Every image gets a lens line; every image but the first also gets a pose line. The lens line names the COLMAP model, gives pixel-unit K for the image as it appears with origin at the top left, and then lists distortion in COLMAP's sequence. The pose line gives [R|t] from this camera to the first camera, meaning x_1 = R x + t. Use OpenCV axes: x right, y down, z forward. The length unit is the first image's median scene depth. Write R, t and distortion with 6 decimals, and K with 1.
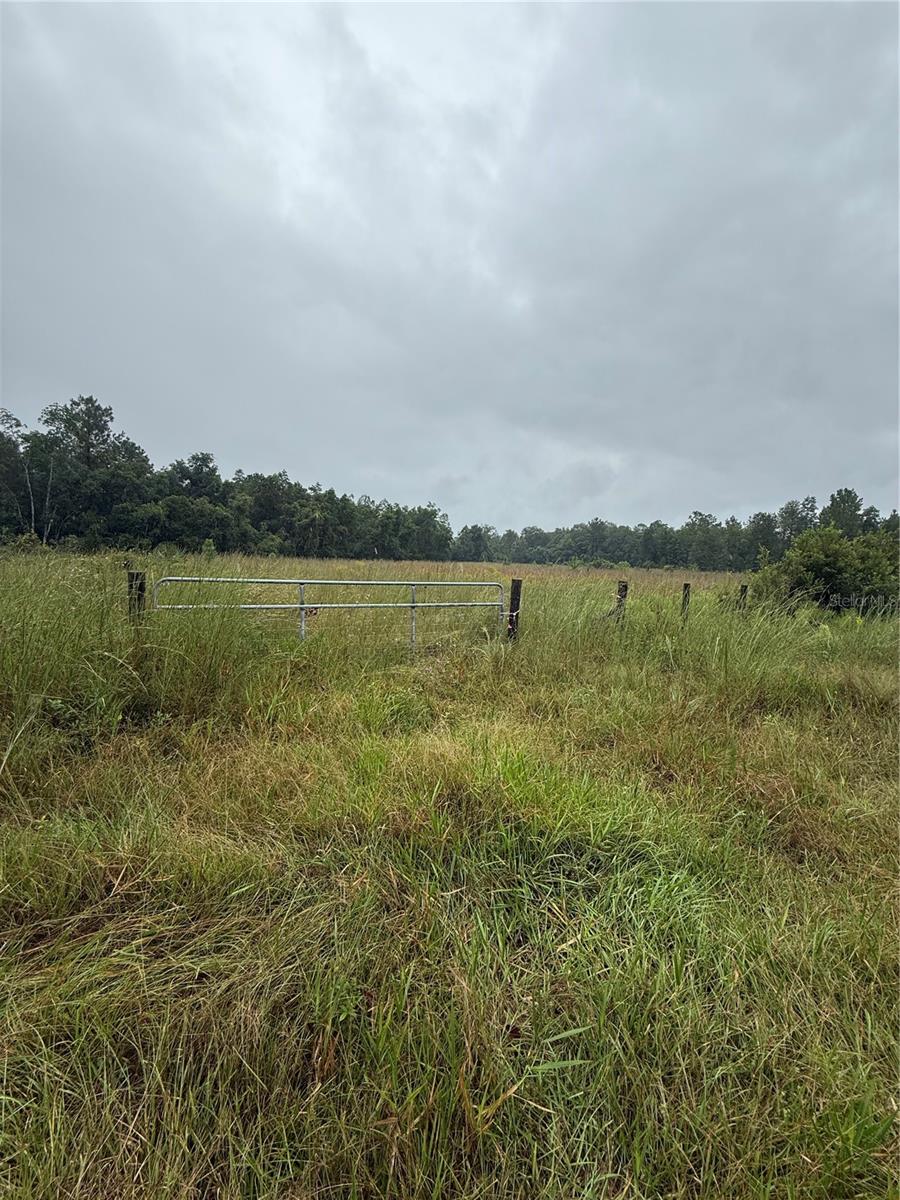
lens RADIAL K [[474.5, 0, 454.1], [0, 474.5, 593.9], [0, 0, 1]] dist [-0.000291, -0.000061]
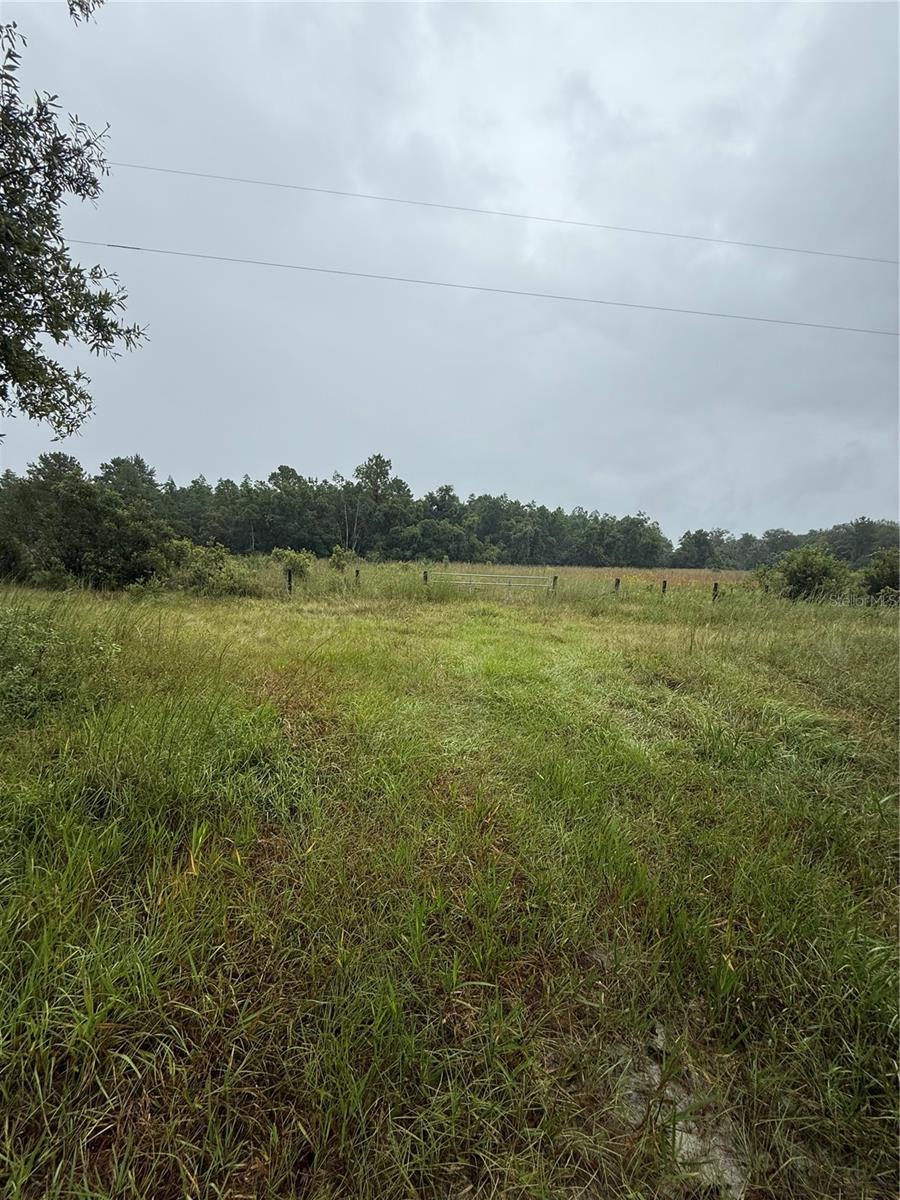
lens RADIAL K [[474.5, 0, 454.1], [0, 474.5, 593.9], [0, 0, 1]] dist [-0.000291, -0.000061]
pose [[0.894062, 0.029141, -0.446994, 0.081923], [-0.034828, 0.999383, -0.004508, 0.009599], [0.446587, 0.019599, 0.894525, -0.152752]]
